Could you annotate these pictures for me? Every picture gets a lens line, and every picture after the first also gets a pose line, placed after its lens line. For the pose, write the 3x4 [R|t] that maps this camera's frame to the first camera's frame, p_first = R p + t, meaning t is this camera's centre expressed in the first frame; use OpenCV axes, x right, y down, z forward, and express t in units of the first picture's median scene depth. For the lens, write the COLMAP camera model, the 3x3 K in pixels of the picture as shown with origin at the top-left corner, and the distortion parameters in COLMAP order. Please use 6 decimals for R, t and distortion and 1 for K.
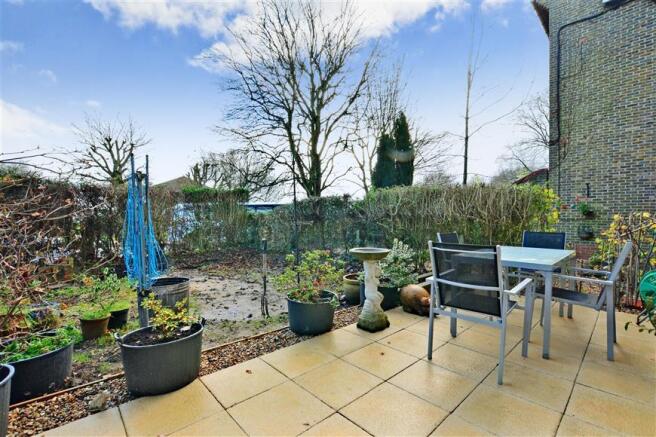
lens RADIAL K [[291.6, 0, 328.7], [0, 291.6, 219.6], [0, 0, 1]] dist [-0.002234, -0.000254]
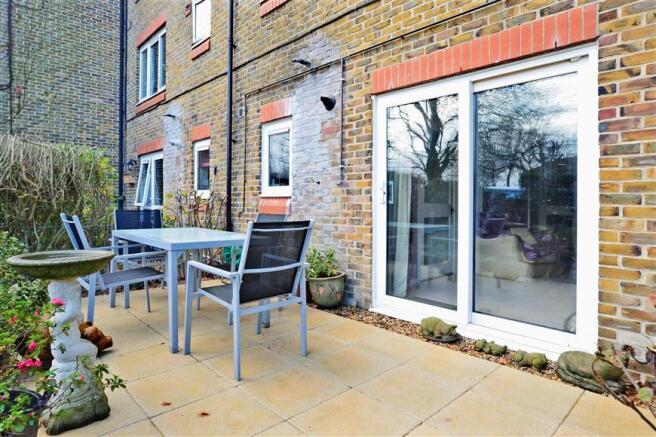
lens RADIAL K [[376.3, 0, 335.5], [0, 376.3, 202.5], [0, 0, 1]] dist [0.000203, -0.000041]
pose [[-0.002127, -0.013840, 0.999902, -0.185337], [-0.009994, 0.999855, 0.013818, -0.003627], [-0.999948, -0.009963, -0.002265, 0.213974]]
